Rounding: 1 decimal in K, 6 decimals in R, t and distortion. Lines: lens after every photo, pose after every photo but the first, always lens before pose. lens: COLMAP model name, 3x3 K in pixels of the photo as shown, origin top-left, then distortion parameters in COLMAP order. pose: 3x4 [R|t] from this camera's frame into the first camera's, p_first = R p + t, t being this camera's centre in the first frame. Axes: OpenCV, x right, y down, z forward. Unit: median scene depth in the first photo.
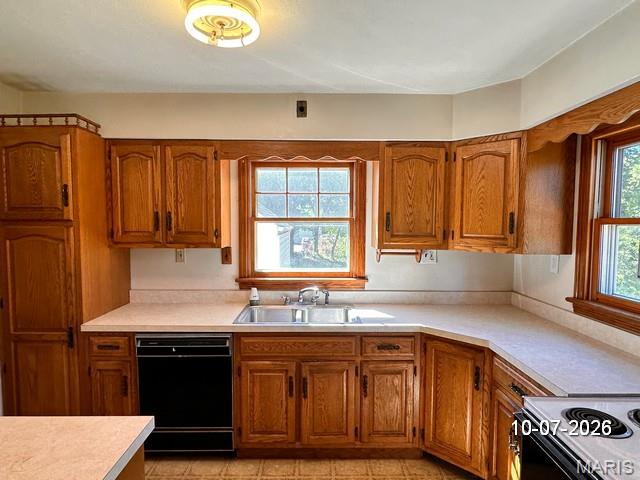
lens RADIAL K [[363.5, 0, 318.8], [0, 363.5, 241.5], [0, 0, 1]] dist [-0.000429, -0.001094]
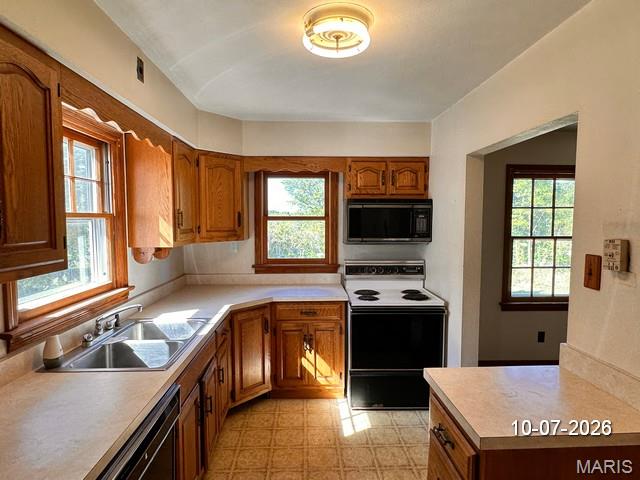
lens RADIAL K [[363.5, 0, 319.6], [0, 363.5, 243.0], [0, 0, 1]] dist [-0.000429, -0.001094]
pose [[-0.046578, -0.065961, 0.996734, -0.926546], [0.049738, 0.996427, 0.068265, -0.040126], [-0.997676, 0.052755, -0.043131, 0.768434]]
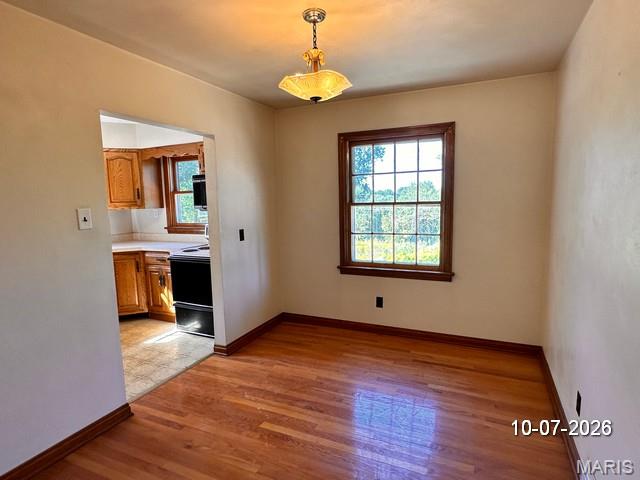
lens RADIAL K [[363.5, 0, 318.8], [0, 363.5, 238.8], [0, 0, 1]] dist [-0.000429, -0.001094]
pose [[0.416012, -0.118728, 0.901575, -0.935795], [0.075901, 0.992514, 0.095681, 0.083899], [-0.906186, 0.028626, 0.421909, -0.789340]]
